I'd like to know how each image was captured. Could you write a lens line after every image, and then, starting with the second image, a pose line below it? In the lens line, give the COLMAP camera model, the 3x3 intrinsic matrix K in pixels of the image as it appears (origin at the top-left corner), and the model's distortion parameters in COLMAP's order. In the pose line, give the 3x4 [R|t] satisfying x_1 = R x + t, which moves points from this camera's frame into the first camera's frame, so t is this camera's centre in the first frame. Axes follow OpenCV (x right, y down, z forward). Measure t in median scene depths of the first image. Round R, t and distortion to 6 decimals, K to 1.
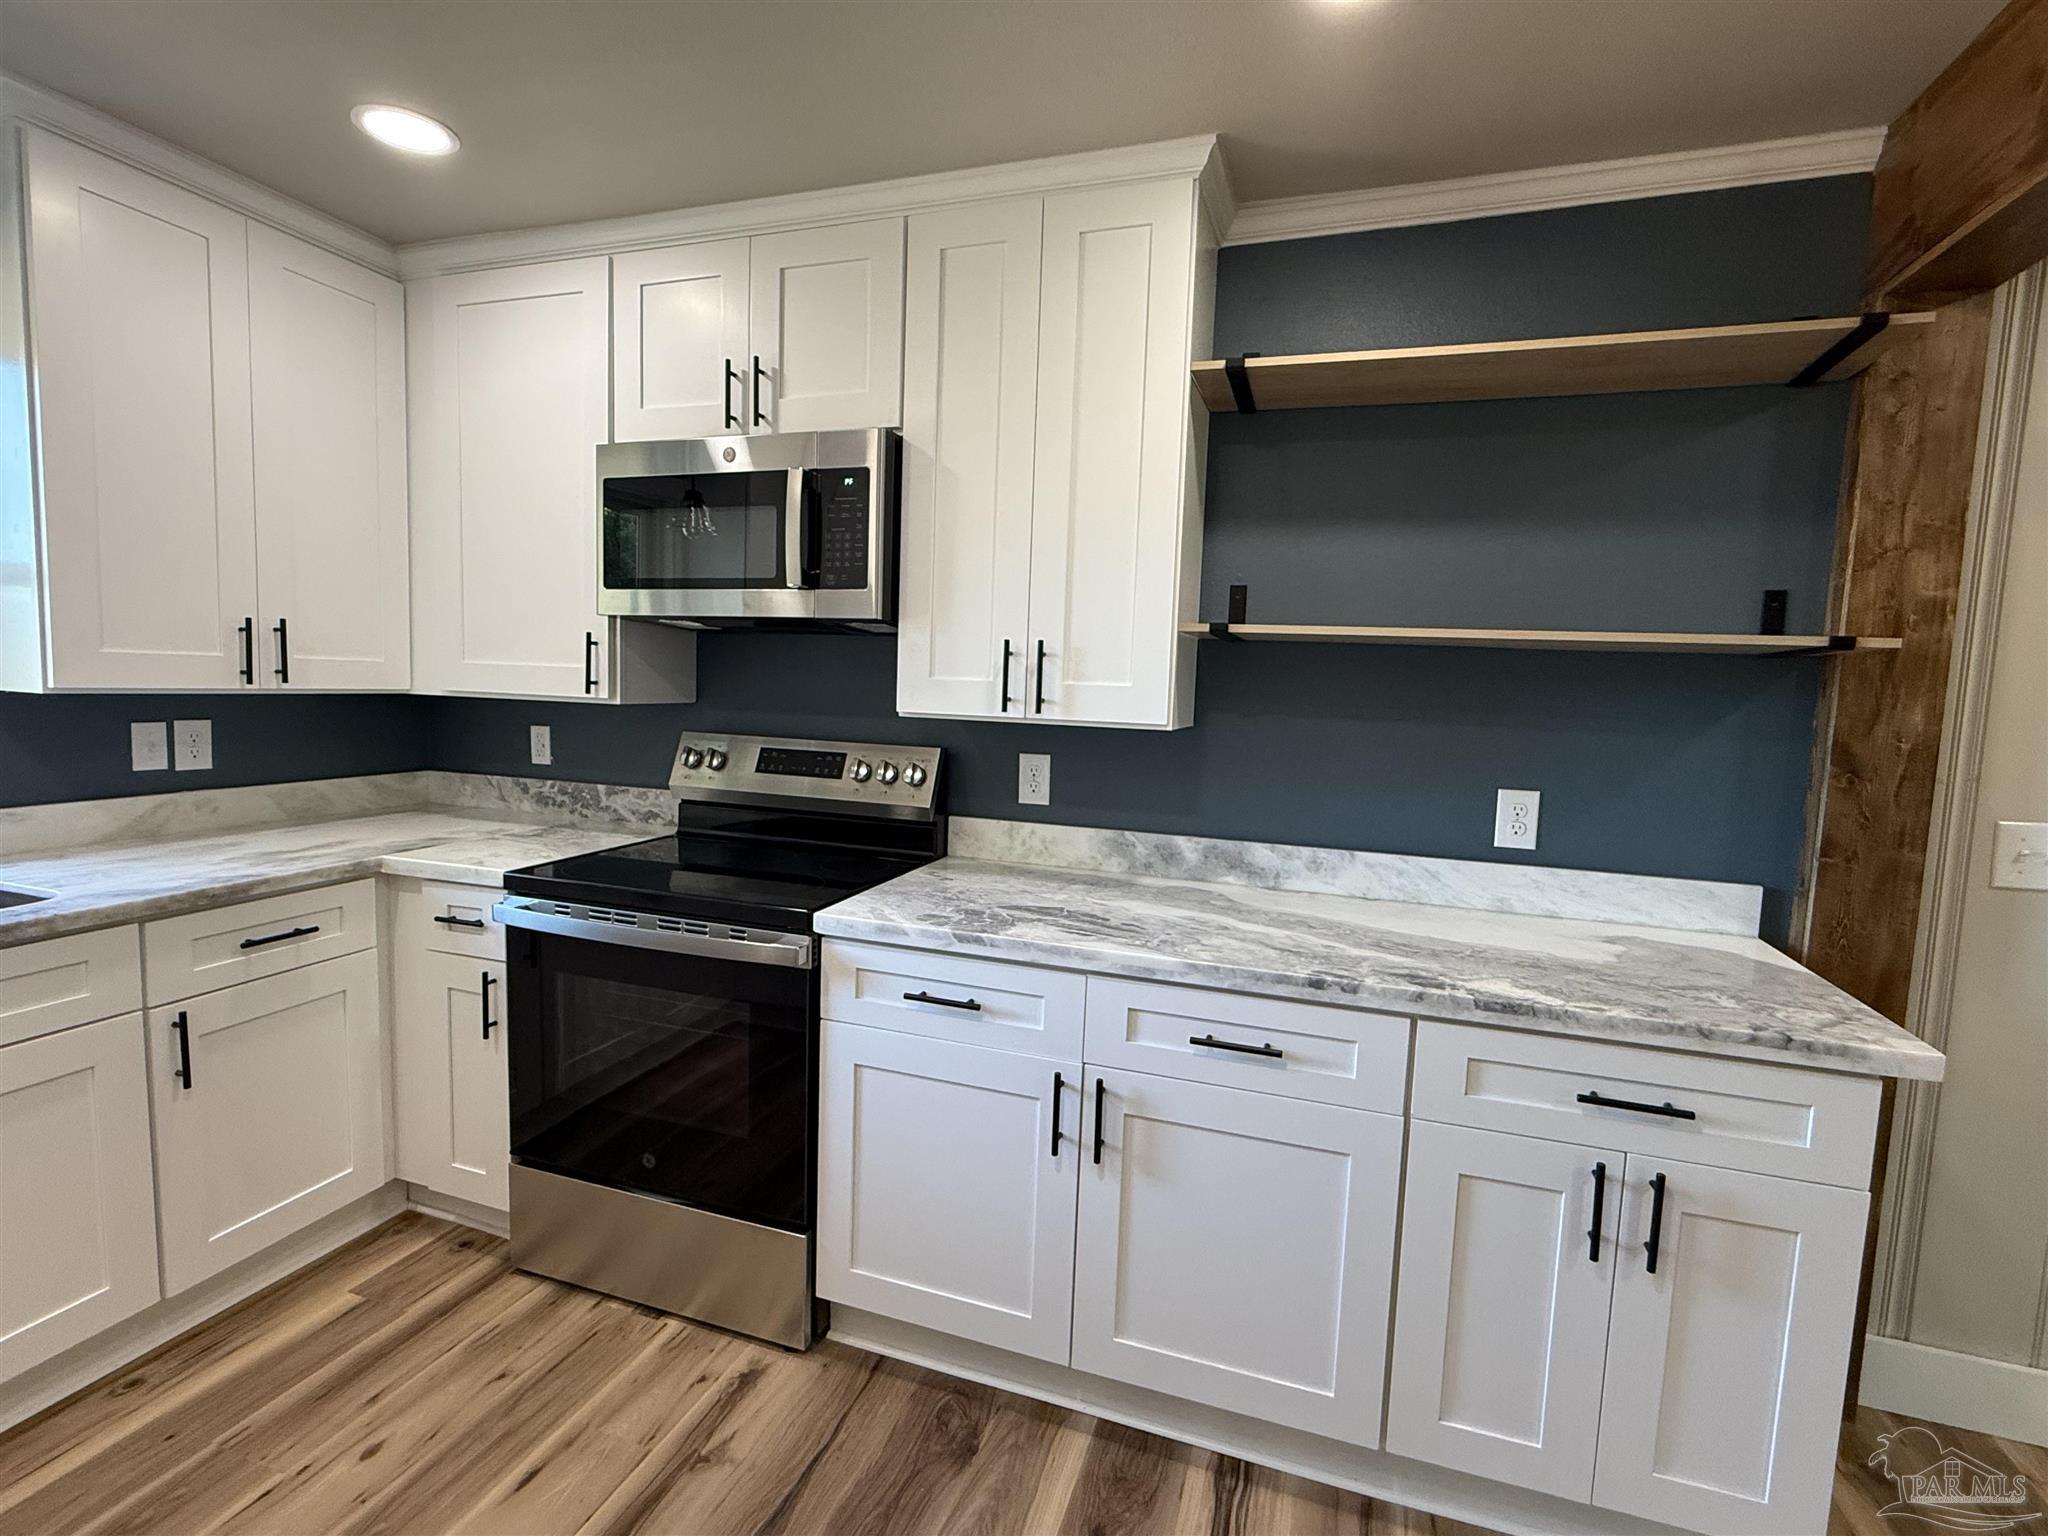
lens RADIAL K [[967.4, 0, 1027.0], [0, 967.4, 763.5], [0, 0, 1]] dist [0.001784, -0.001560]
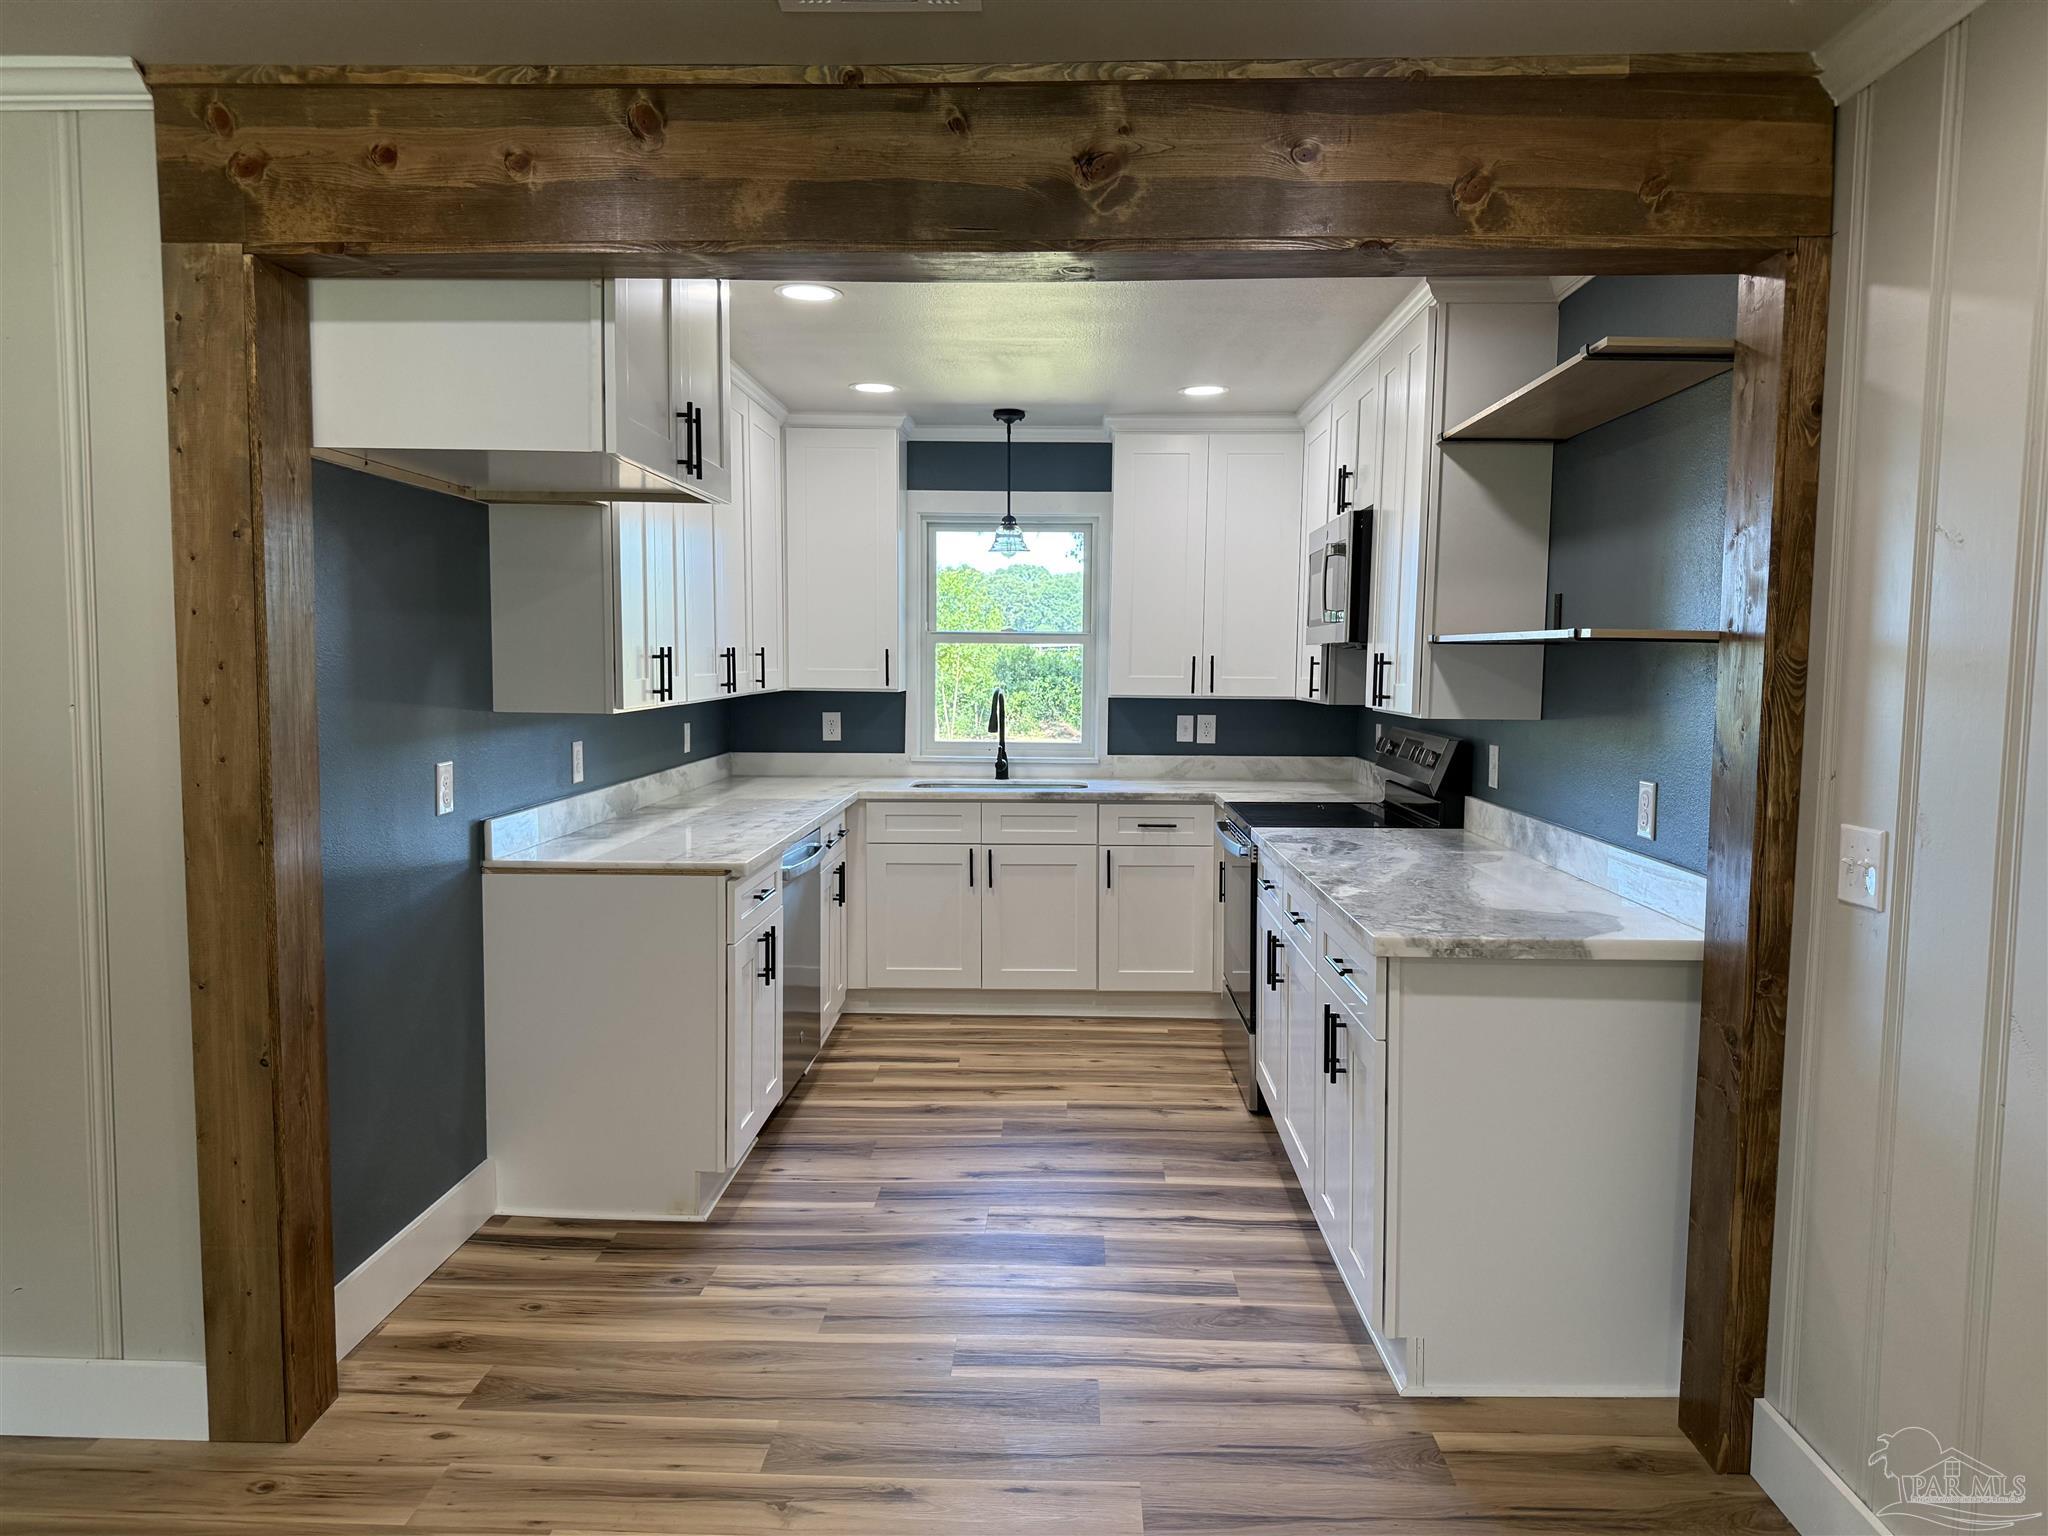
lens RADIAL K [[1420.1, 0, 1028.7], [0, 1420.1, 773.8], [0, 0, 1]] dist [0.018558, -0.030633]
pose [[0.293900, 0.043278, -0.954856, 1.816984], [-0.082336, 0.996408, 0.019819, 0.045369], [0.952283, 0.072794, 0.296407, -0.064923]]
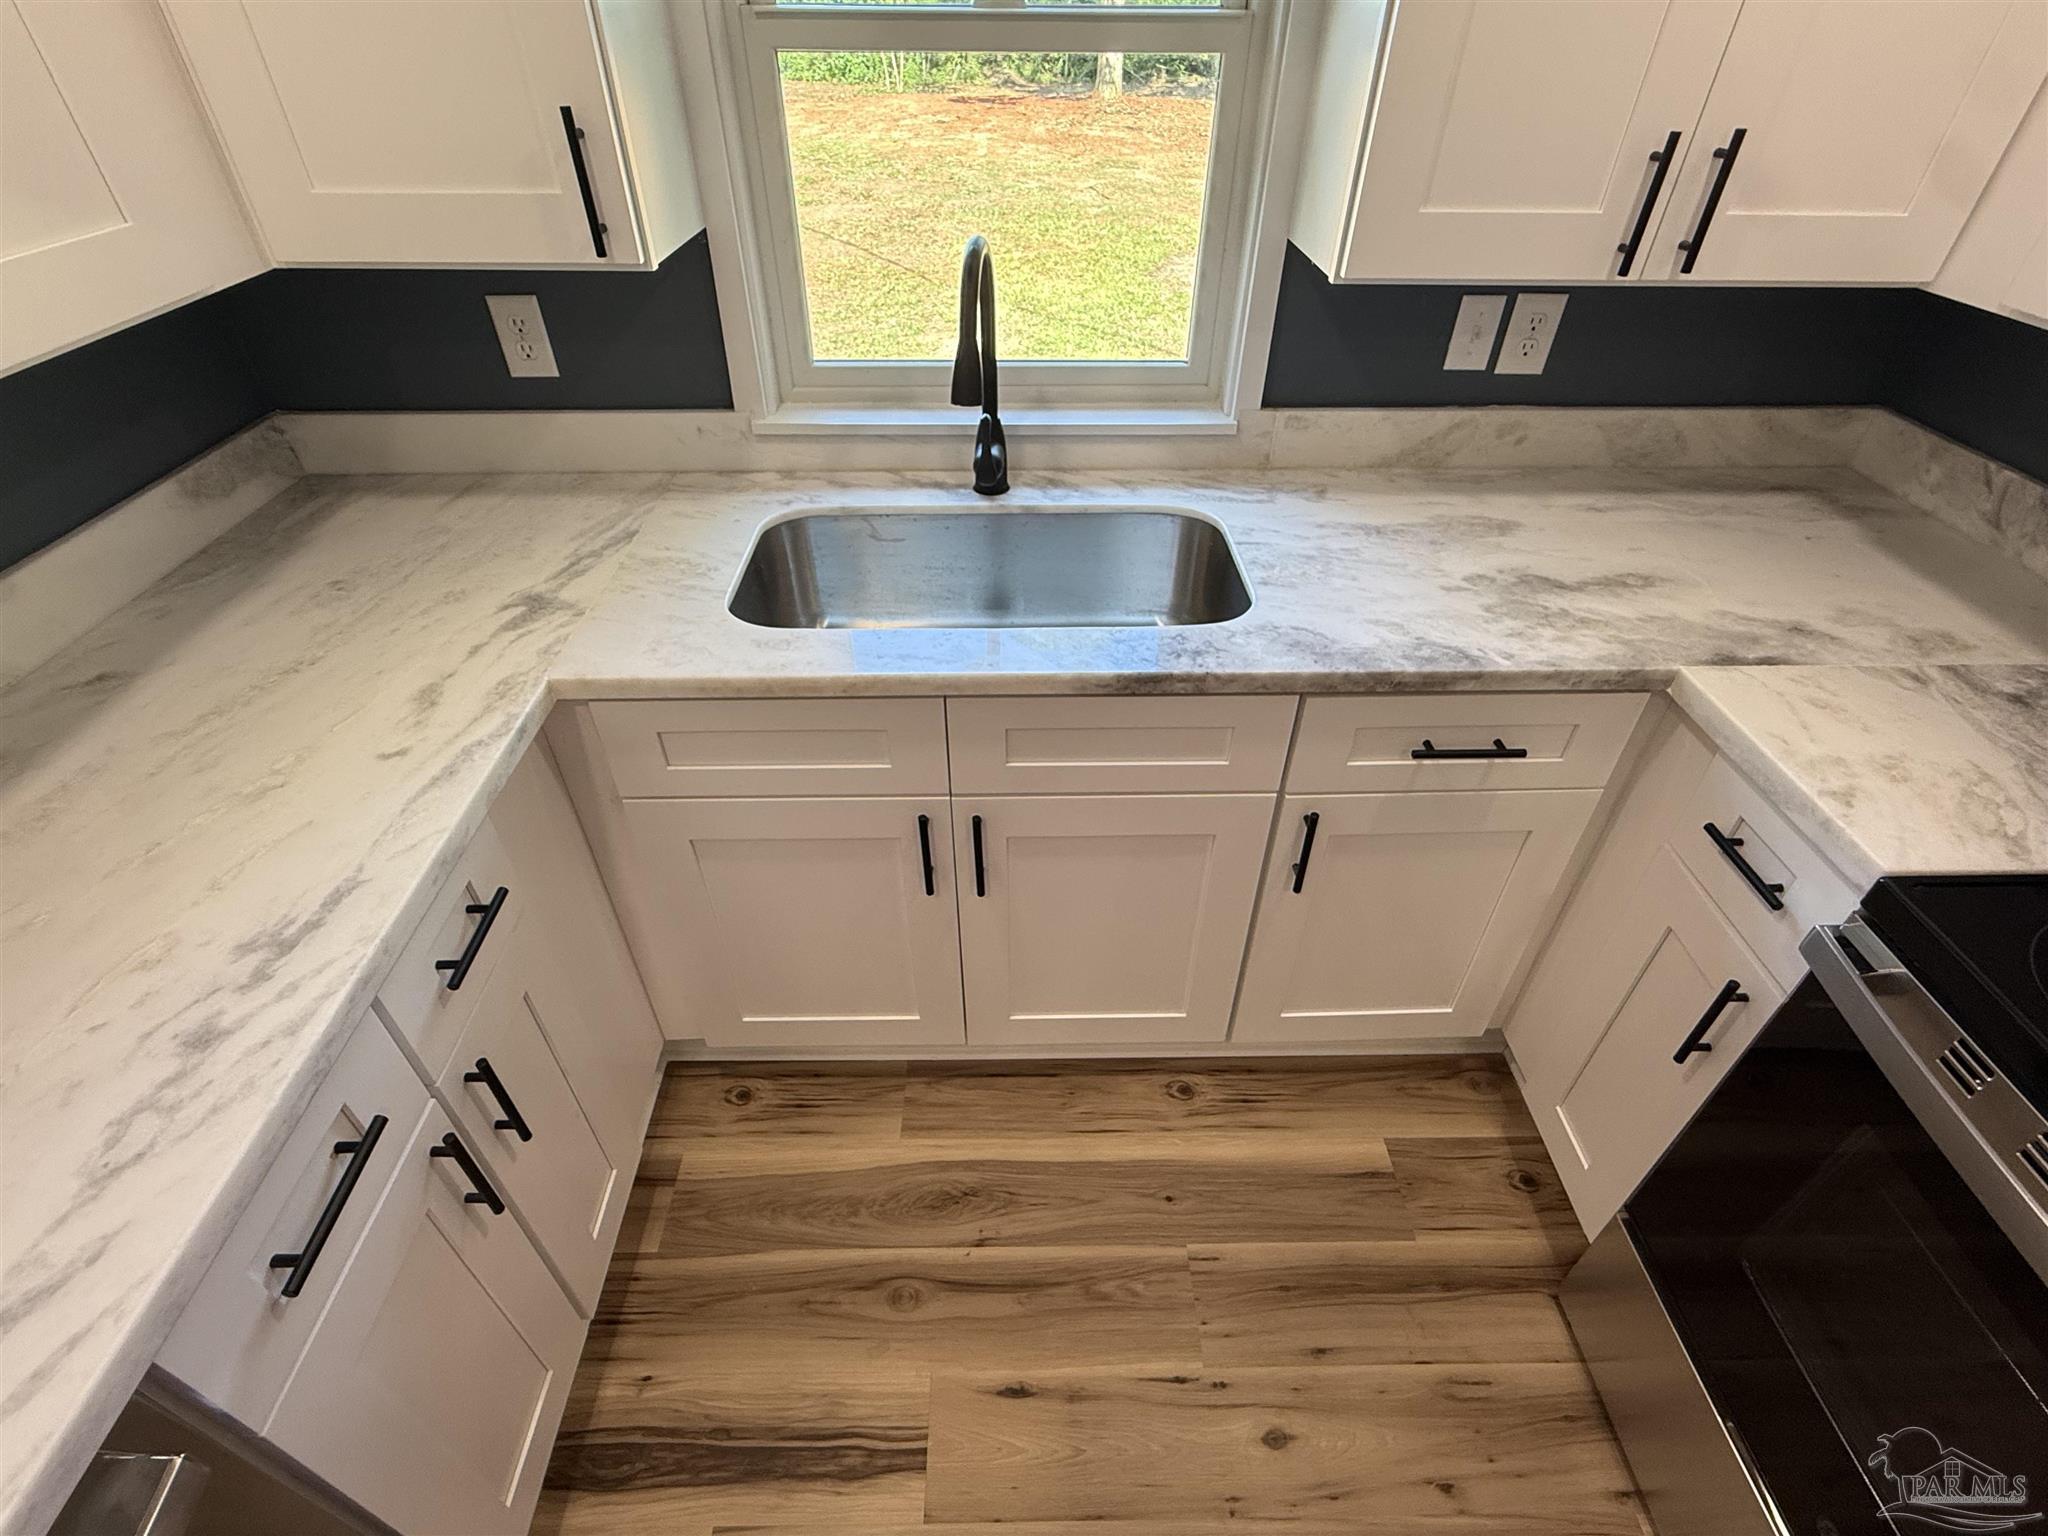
lens RADIAL K [[967.4, 0, 1020.4], [0, 967.4, 772.3], [0, 0, 1]] dist [0.001784, -0.001560]
pose [[0.333818, 0.567036, -0.753018, -0.387798], [-0.076451, 0.812496, 0.577932, -0.160039], [0.939532, -0.135355, 0.314576, 0.527532]]
